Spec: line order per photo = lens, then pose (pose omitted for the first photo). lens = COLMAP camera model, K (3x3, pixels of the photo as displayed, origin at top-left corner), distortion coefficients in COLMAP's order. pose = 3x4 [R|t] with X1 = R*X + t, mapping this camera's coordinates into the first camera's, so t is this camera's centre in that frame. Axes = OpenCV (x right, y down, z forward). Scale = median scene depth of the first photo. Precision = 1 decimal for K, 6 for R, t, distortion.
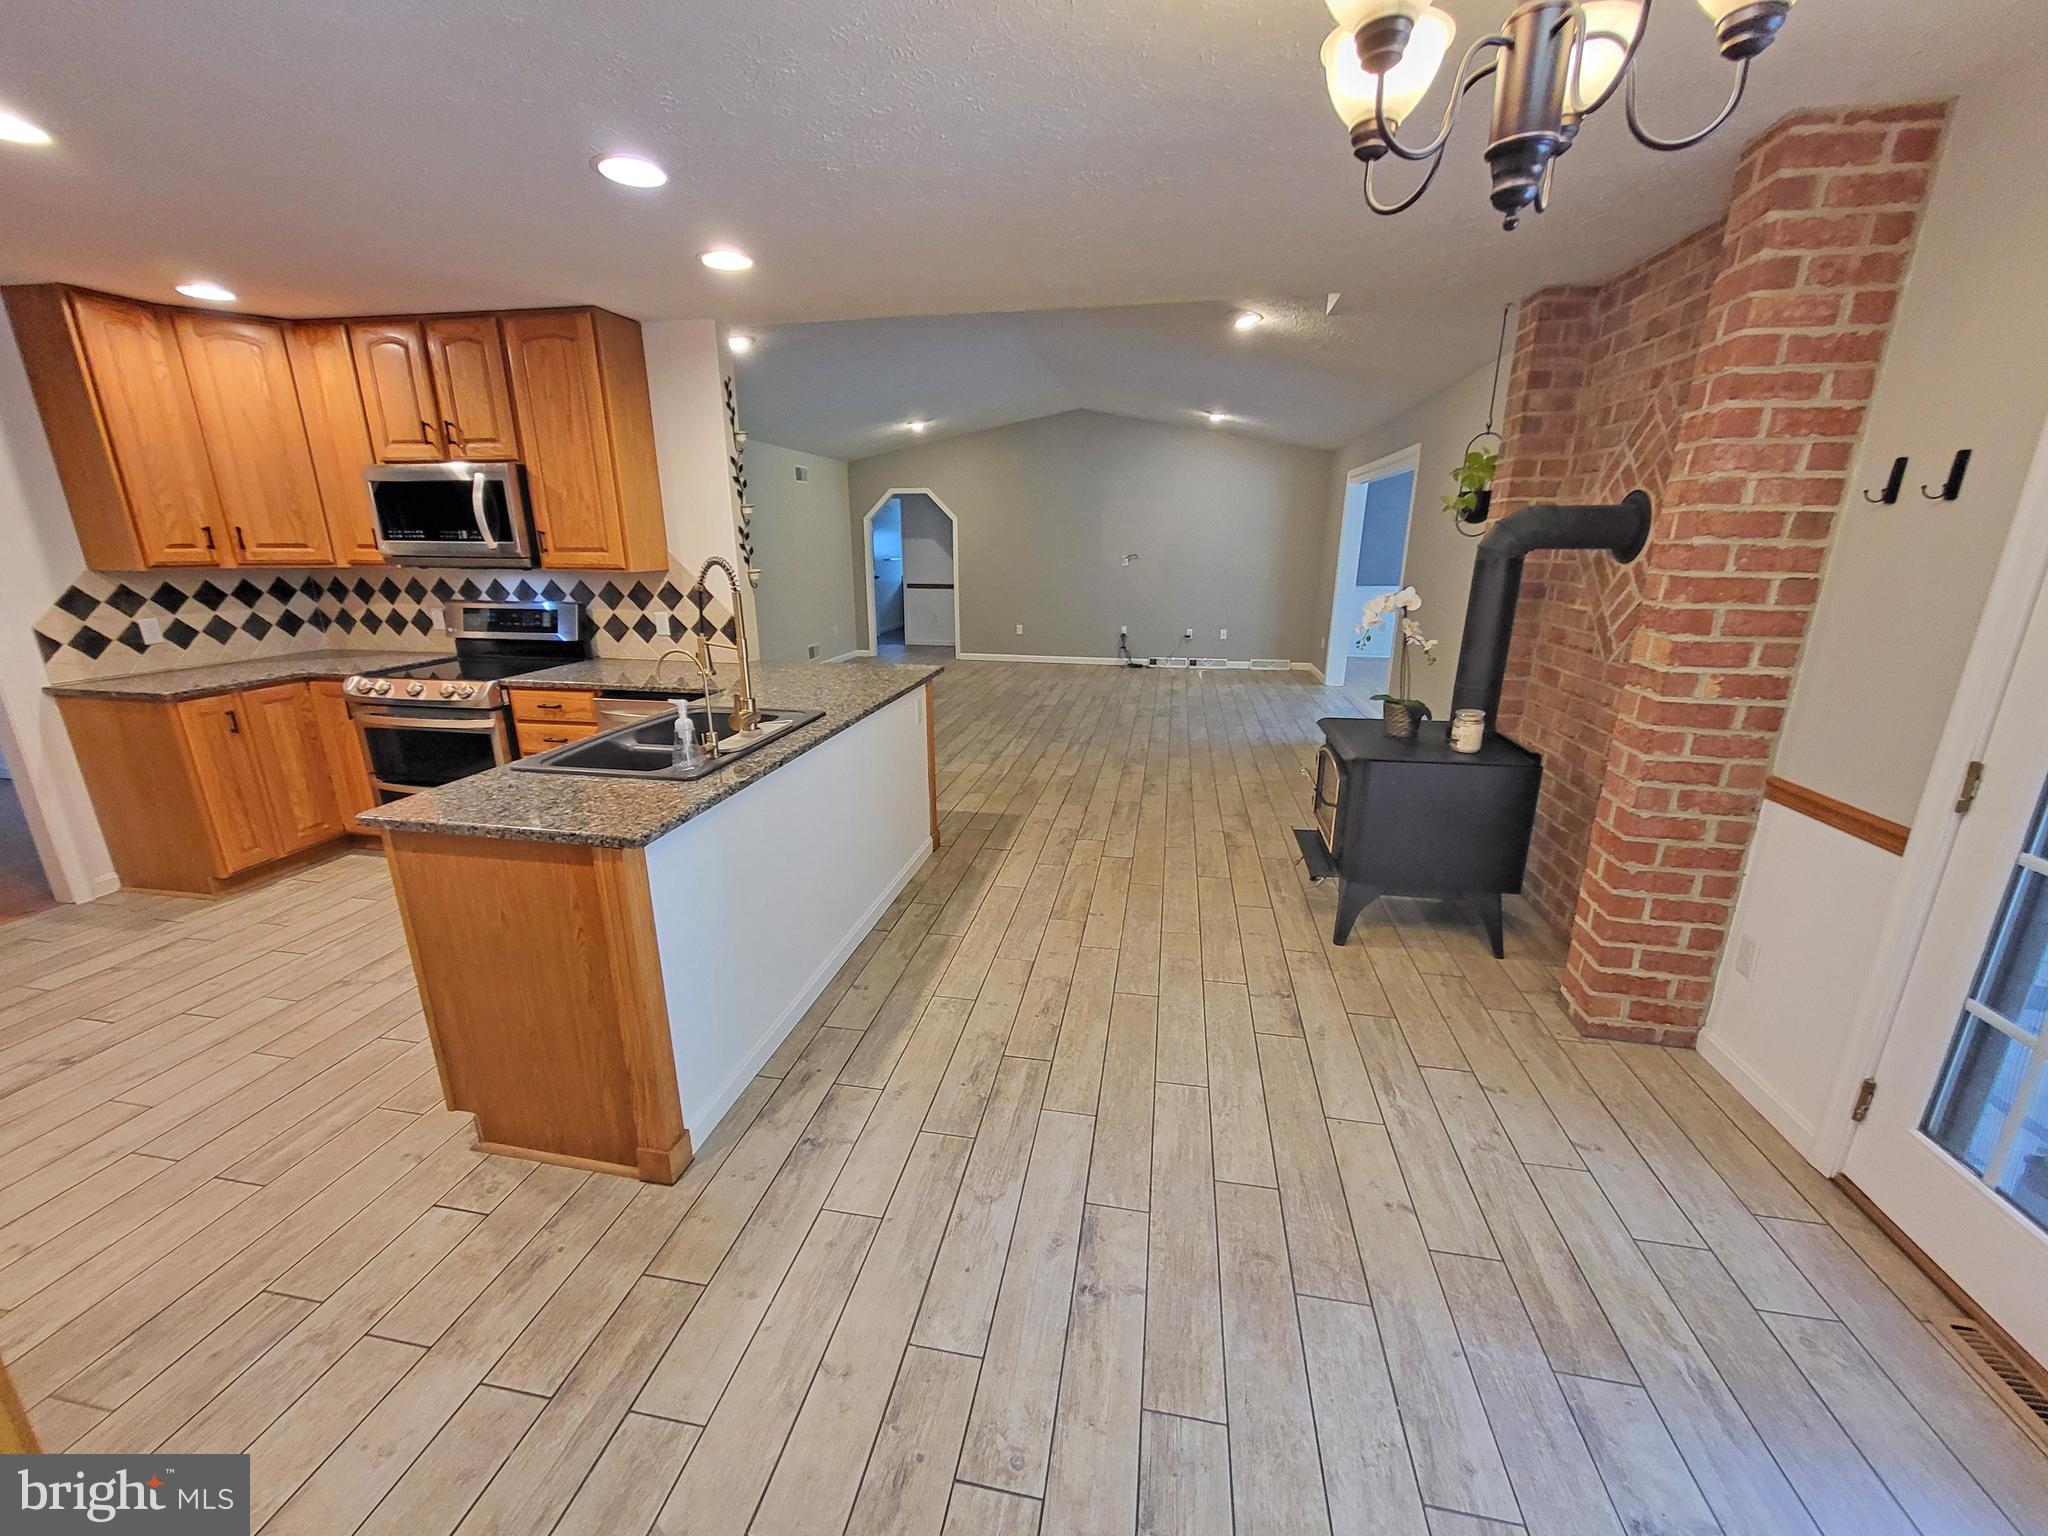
lens RADIAL K [[818.6, 0, 1024.0], [0, 818.6, 768.0], [0, 0, 1]] dist [0.008444, 0.000131]
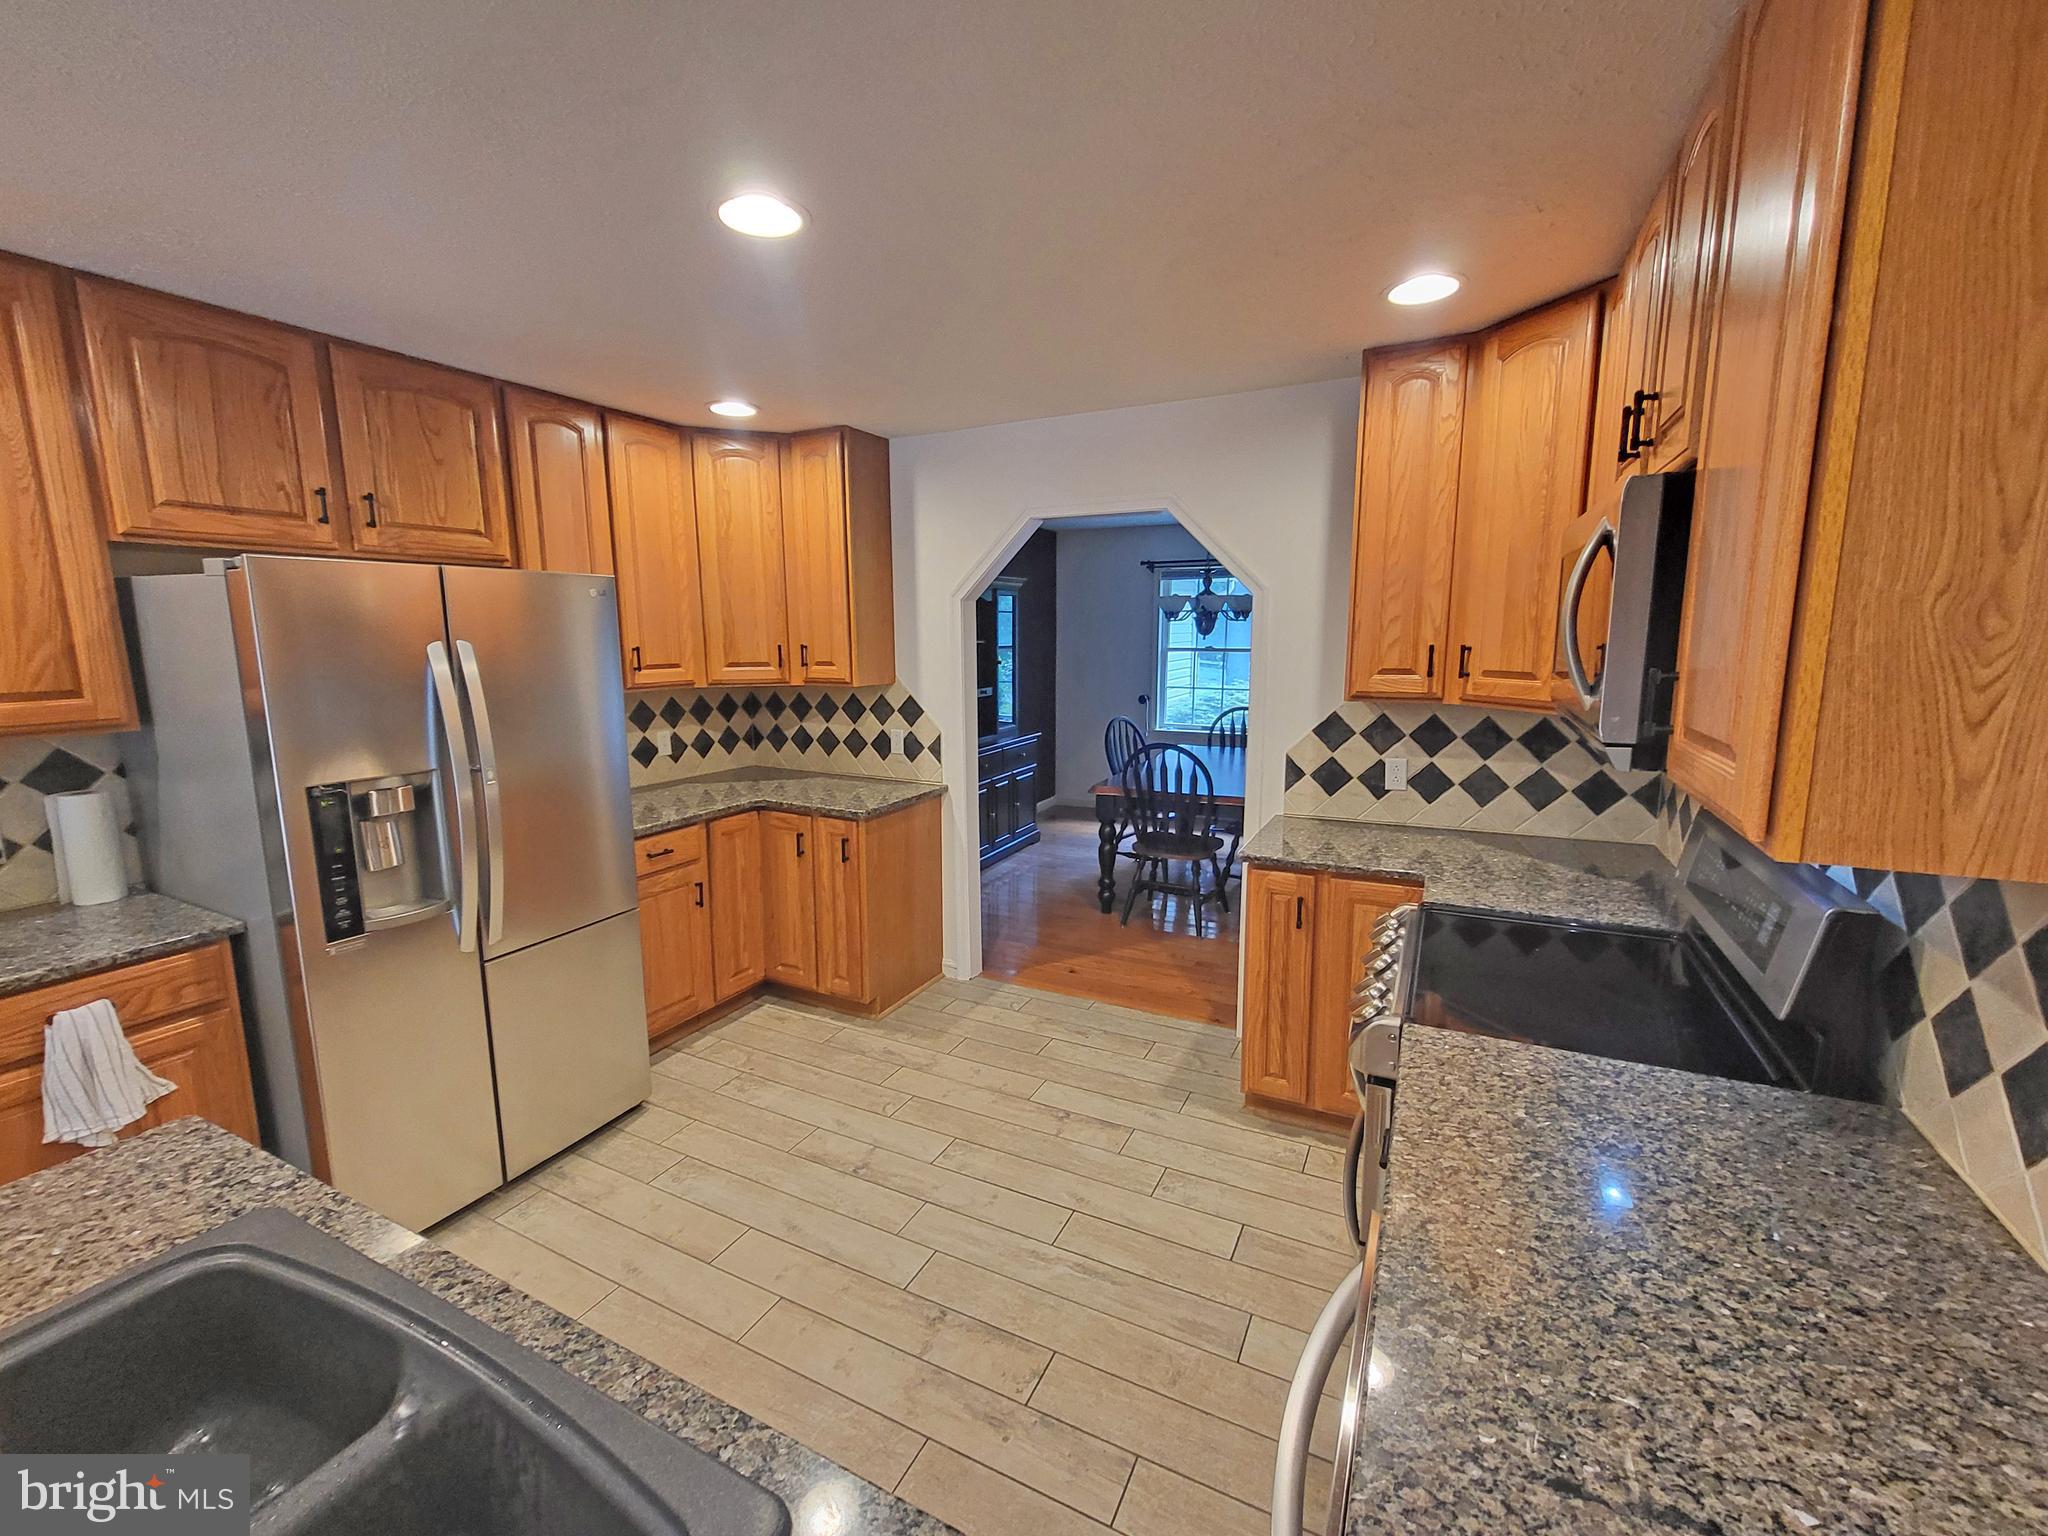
lens RADIAL K [[818.6, 0, 1024.0], [0, 818.6, 768.0], [0, 0, 1]] dist [0.008444, 0.000131]
pose [[-0.281985, 0.151445, -0.947390, -0.226224], [-0.249188, 0.942014, 0.224755, -0.262881], [0.926493, 0.299456, -0.227896, 0.866036]]
